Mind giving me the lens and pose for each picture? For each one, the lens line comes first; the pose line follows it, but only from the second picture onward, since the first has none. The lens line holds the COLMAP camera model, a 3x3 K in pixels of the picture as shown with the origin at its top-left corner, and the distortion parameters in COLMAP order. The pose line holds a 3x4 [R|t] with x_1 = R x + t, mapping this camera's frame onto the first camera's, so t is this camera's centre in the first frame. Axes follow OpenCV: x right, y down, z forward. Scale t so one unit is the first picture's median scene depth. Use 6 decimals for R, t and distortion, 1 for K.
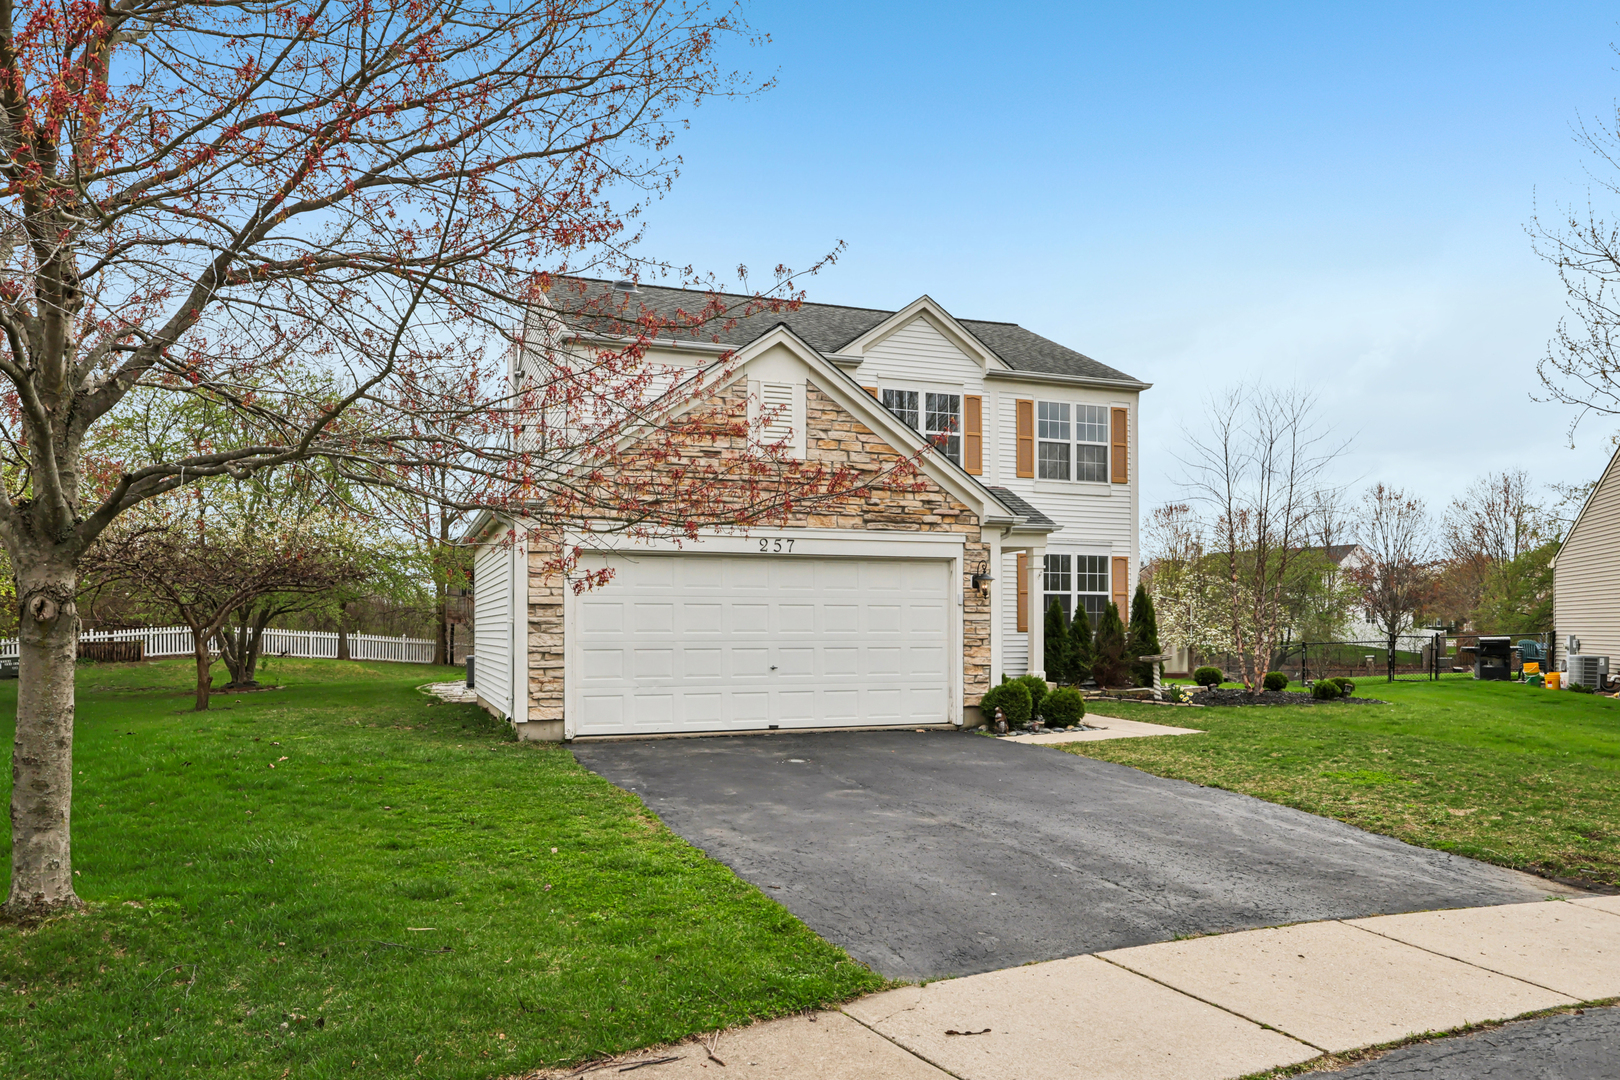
lens RADIAL K [[1145.8, 0, 810.1], [0, 1145.8, 539.6], [0, 0, 1]] dist [0.000990, 0.000007]
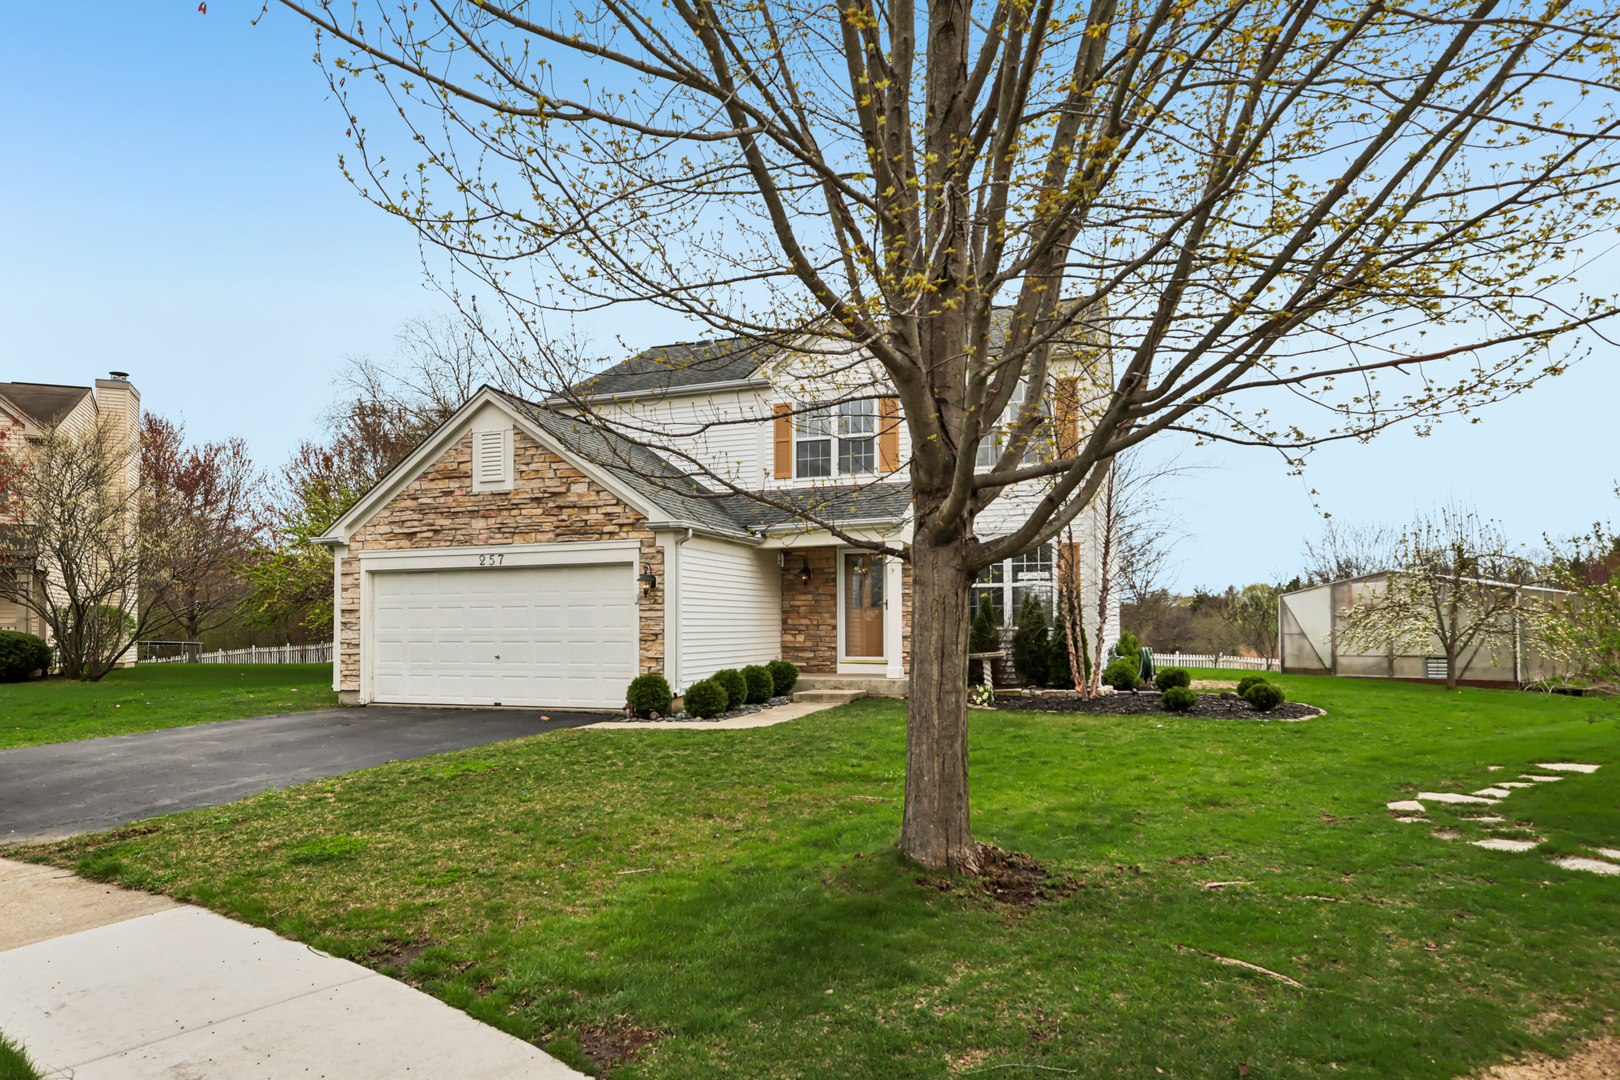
lens RADIAL K [[1047.7, 0, 810.5], [0, 1047.7, 544.4], [0, 0, 1]] dist [-0.000112, 0.000141]
pose [[0.737965, -0.065069, -0.671695, 0.975015], [0.050415, 0.997875, -0.041278, 0.051668], [0.672954, -0.003401, 0.739677, 0.370471]]
